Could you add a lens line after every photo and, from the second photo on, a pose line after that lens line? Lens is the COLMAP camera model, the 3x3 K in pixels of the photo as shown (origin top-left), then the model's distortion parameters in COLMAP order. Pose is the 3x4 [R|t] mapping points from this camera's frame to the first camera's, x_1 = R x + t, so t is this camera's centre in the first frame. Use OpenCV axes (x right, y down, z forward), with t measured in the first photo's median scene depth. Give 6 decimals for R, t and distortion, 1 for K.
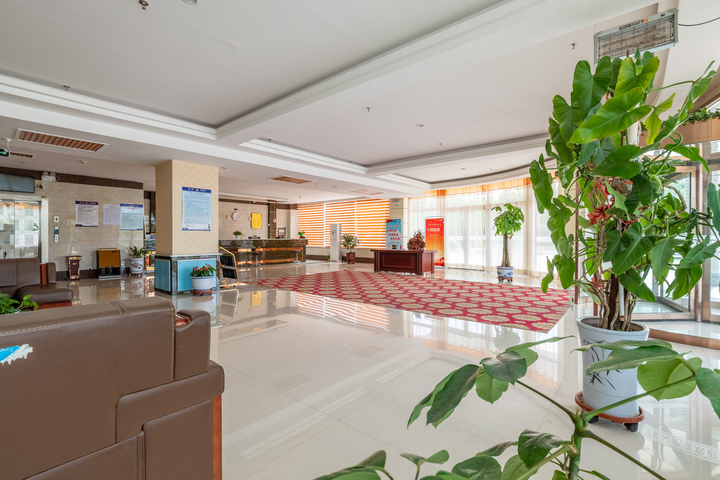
lens RADIAL K [[330.6, 0, 360.0], [0, 330.6, 240.0], [0, 0, 1]] dist [-0.000773, -0.000123]
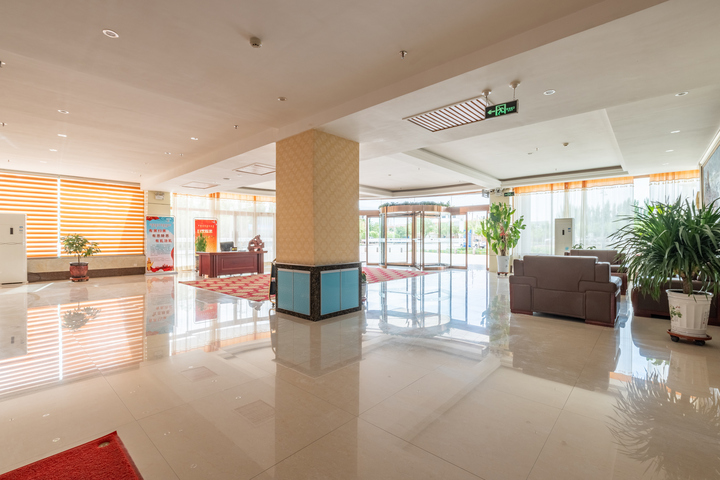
lens RADIAL K [[330.6, 0, 360.0], [0, 330.6, 240.0], [0, 0, 1]] dist [-0.000773, -0.000123]
pose [[0.026853, -0.005072, 0.999627, -0.699969], [0.010172, 0.999937, 0.004801, -0.004945], [-0.999588, 0.010039, 0.026903, 0.497055]]
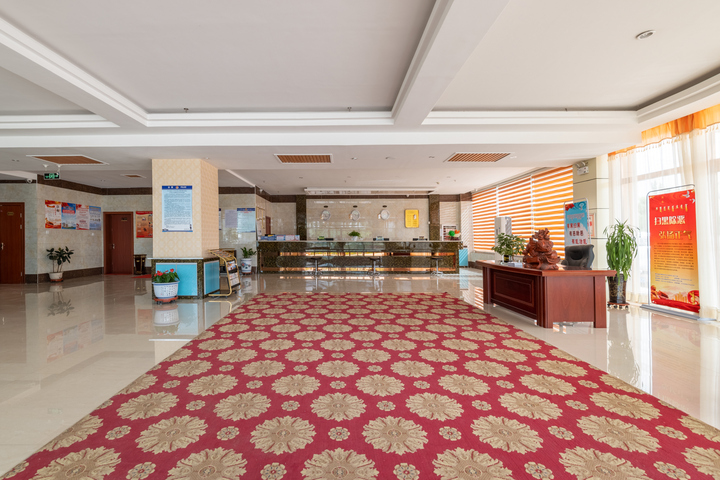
lens RADIAL K [[344.2, 0, 335.7], [0, 344.2, 238.6], [0, 0, 1]] dist [-0.002482, -0.000593]
pose [[0.638418, -0.001220, -0.769689, 0.273847], [-0.004820, 0.999973, -0.005582, -0.003658], [0.769675, 0.007273, 0.638394, 0.388516]]
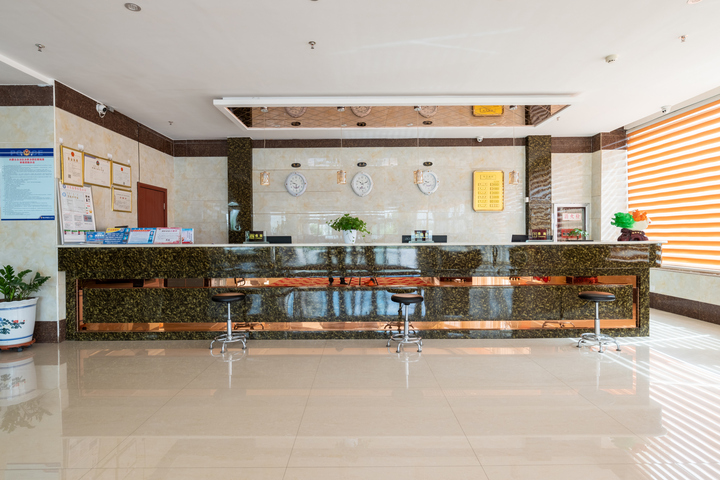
lens RADIAL K [[379.9, 0, 370.7], [0, 379.9, 240.2], [0, 0, 1]] dist [-0.001857, -0.000261]
pose [[0.658464, 0.000817, -0.752612, -0.103796], [0.002714, 0.999990, 0.003460, -0.007014], [0.752607, -0.004321, 0.658456, 0.776747]]
